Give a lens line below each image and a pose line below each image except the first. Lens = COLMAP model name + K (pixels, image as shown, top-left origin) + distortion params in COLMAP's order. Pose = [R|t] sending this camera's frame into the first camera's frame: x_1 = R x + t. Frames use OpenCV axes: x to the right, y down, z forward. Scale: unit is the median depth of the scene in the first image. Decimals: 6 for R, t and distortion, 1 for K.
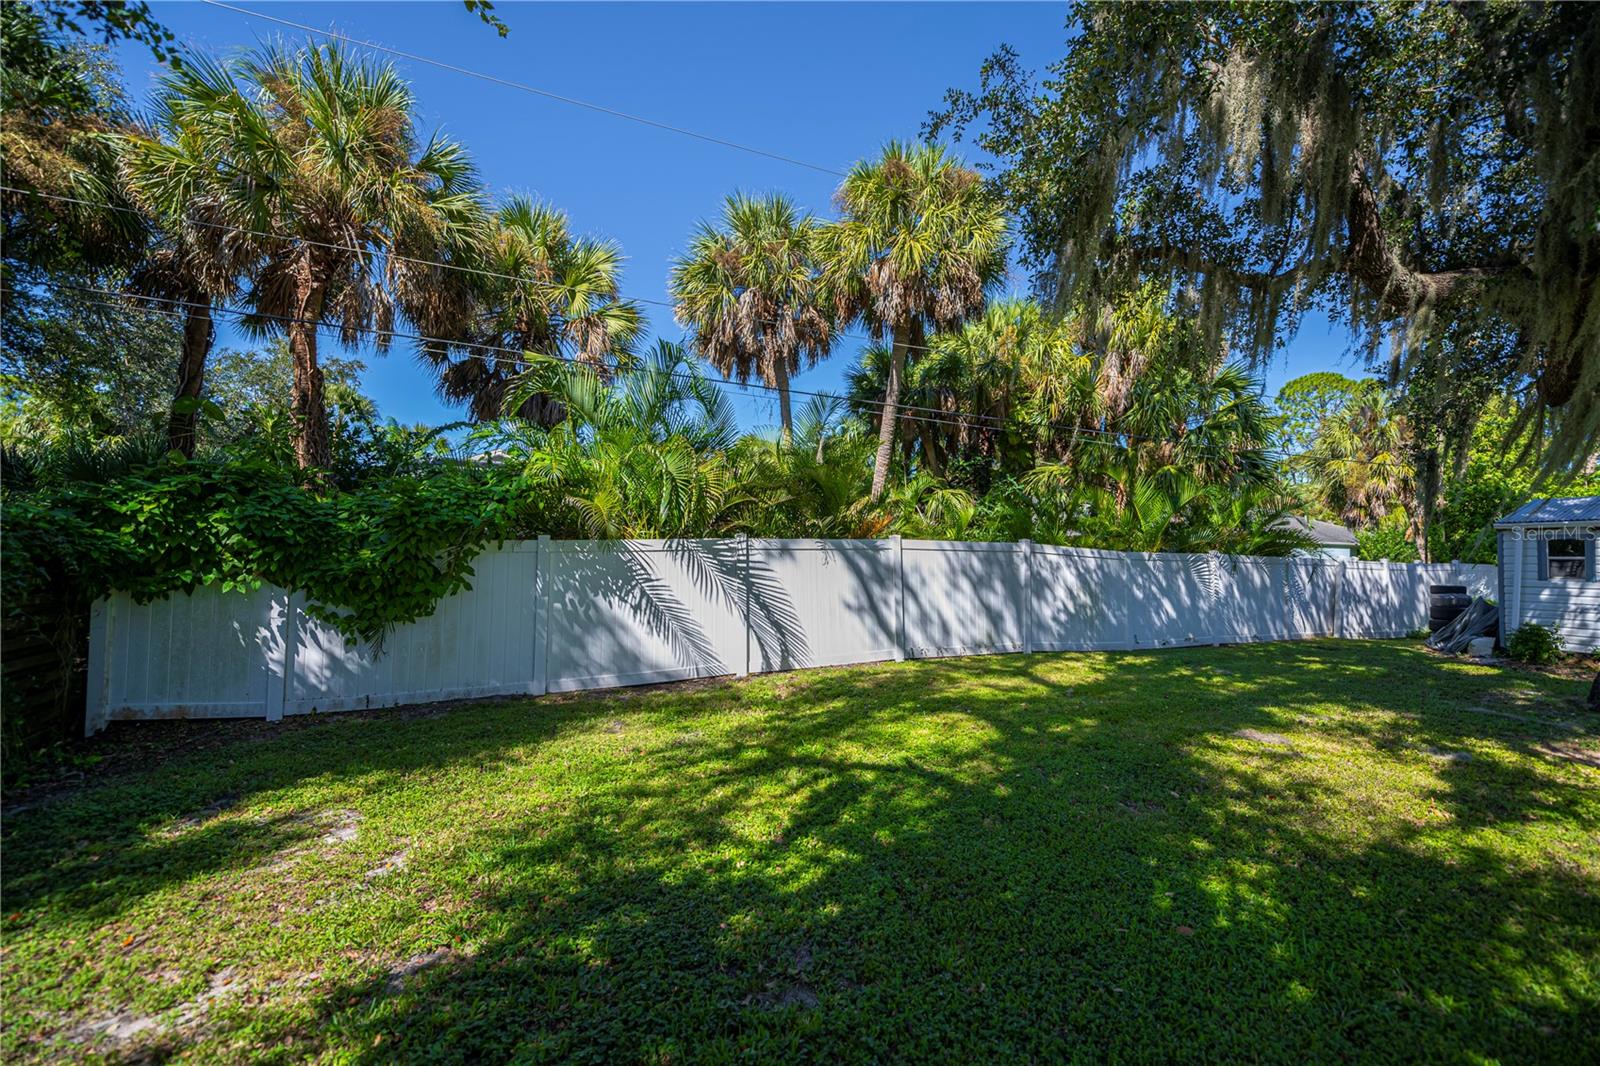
lens RADIAL K [[648.8, 0, 801.1], [0, 648.8, 533.1], [0, 0, 1]] dist [-0.009491, -0.001324]
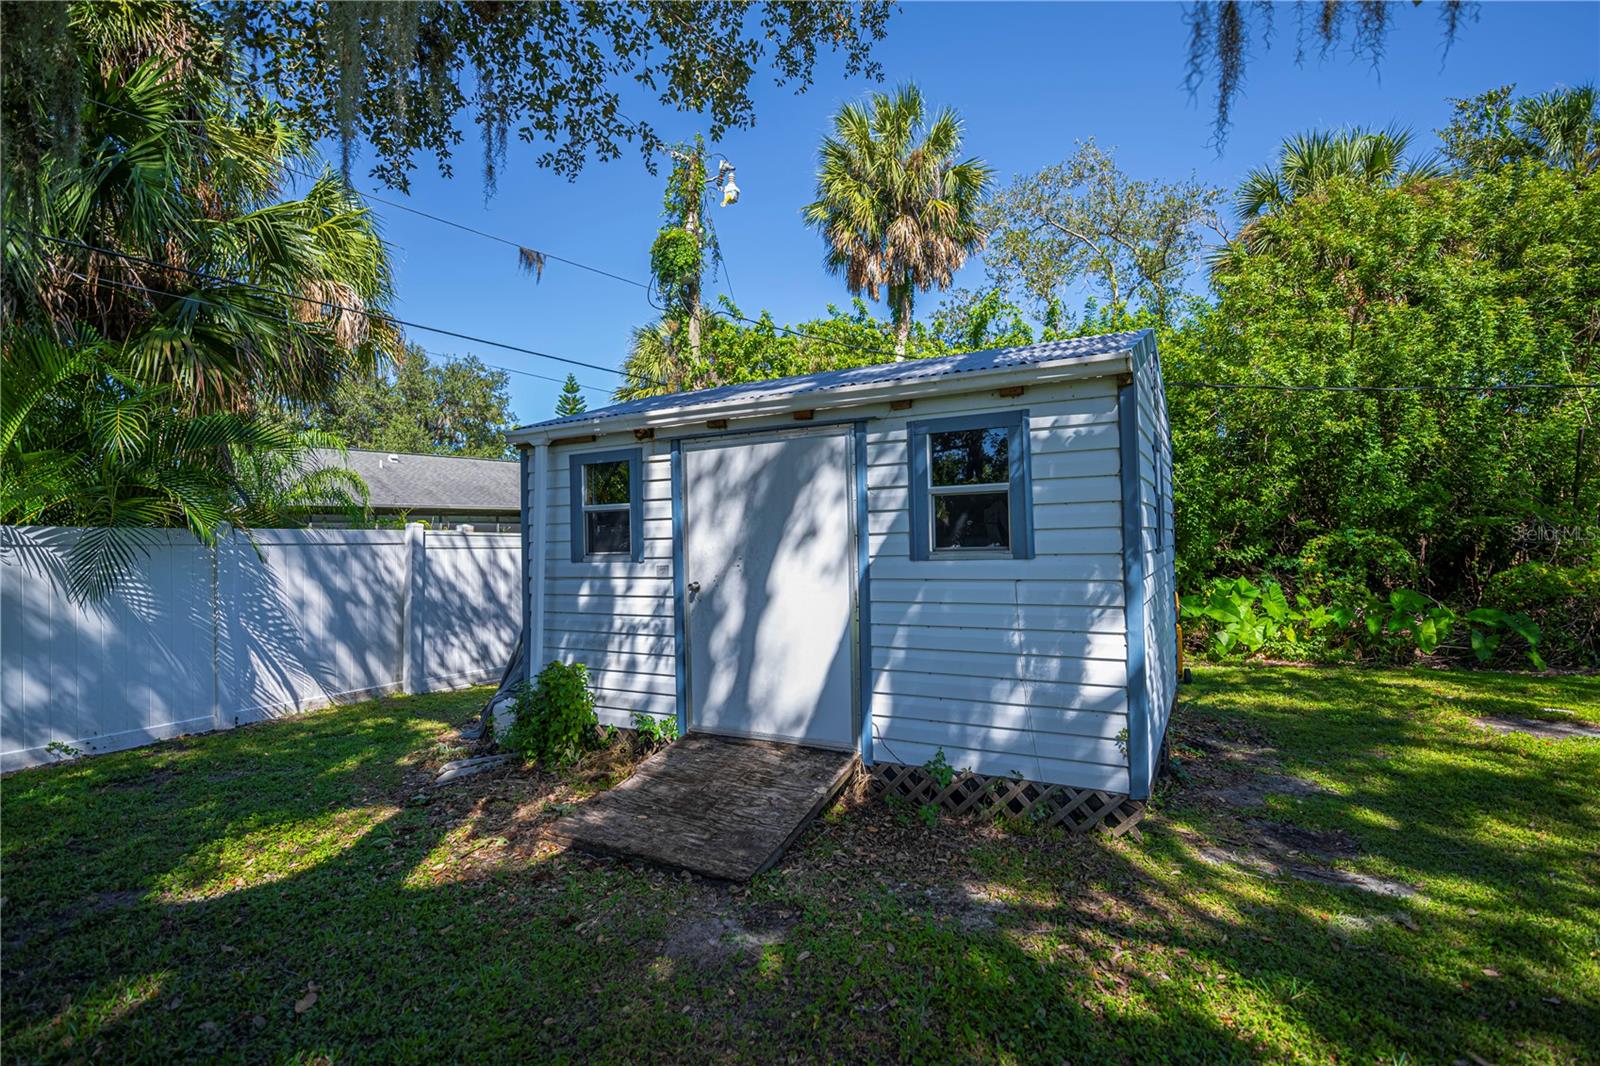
lens RADIAL K [[775.0, 0, 791.7], [0, 775.0, 536.7], [0, 0, 1]] dist [-0.003234, -0.000397]
pose [[0.795237, -0.034856, 0.605296, 0.925870], [0.027112, 0.999392, 0.021931, 0.046392], [-0.605692, -0.001030, 0.795698, 0.478872]]
